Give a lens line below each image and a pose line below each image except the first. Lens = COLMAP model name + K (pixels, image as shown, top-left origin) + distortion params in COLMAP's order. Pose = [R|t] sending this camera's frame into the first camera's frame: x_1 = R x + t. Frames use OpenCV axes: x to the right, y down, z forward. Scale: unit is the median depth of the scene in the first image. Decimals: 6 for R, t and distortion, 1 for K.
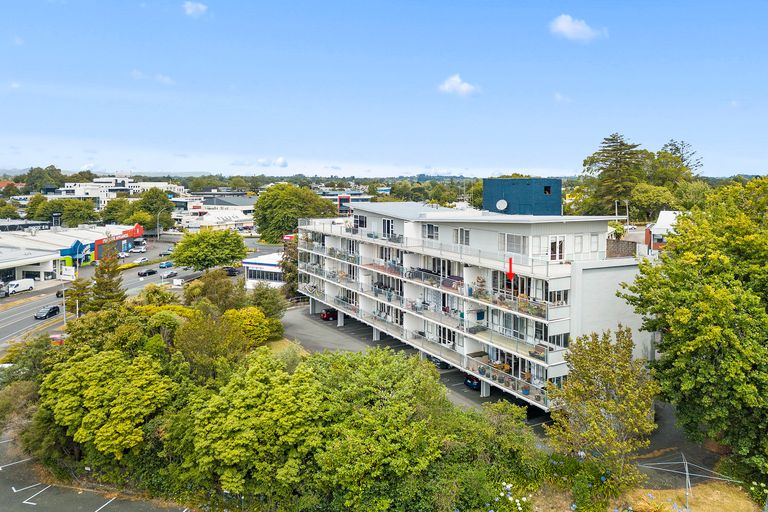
lens RADIAL K [[596.2, 0, 375.2], [0, 596.2, 207.2], [0, 0, 1]] dist [0.033739, 0.000359]
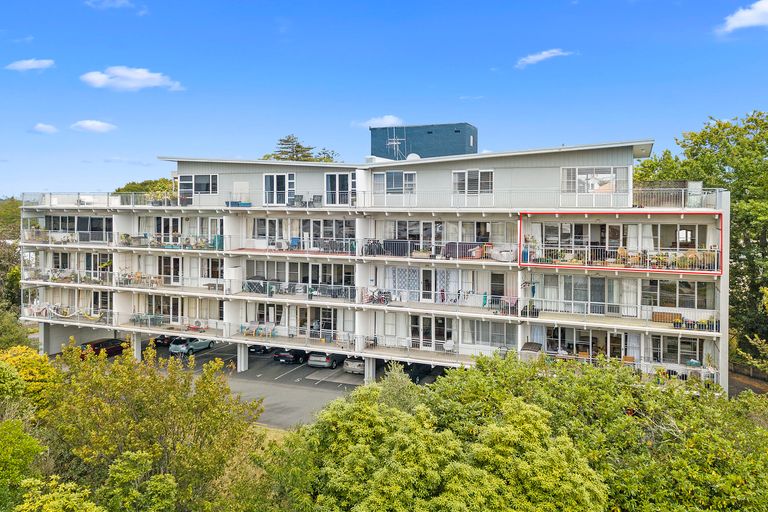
lens RADIAL K [[596.2, 0, 375.2], [0, 596.2, 207.2], [0, 0, 1]] dist [0.033739, 0.000359]
pose [[0.762638, -0.017935, 0.646577, -0.471958], [0.034225, 0.999334, -0.012649, 0.101026], [-0.645920, 0.031776, 0.762744, 0.674507]]
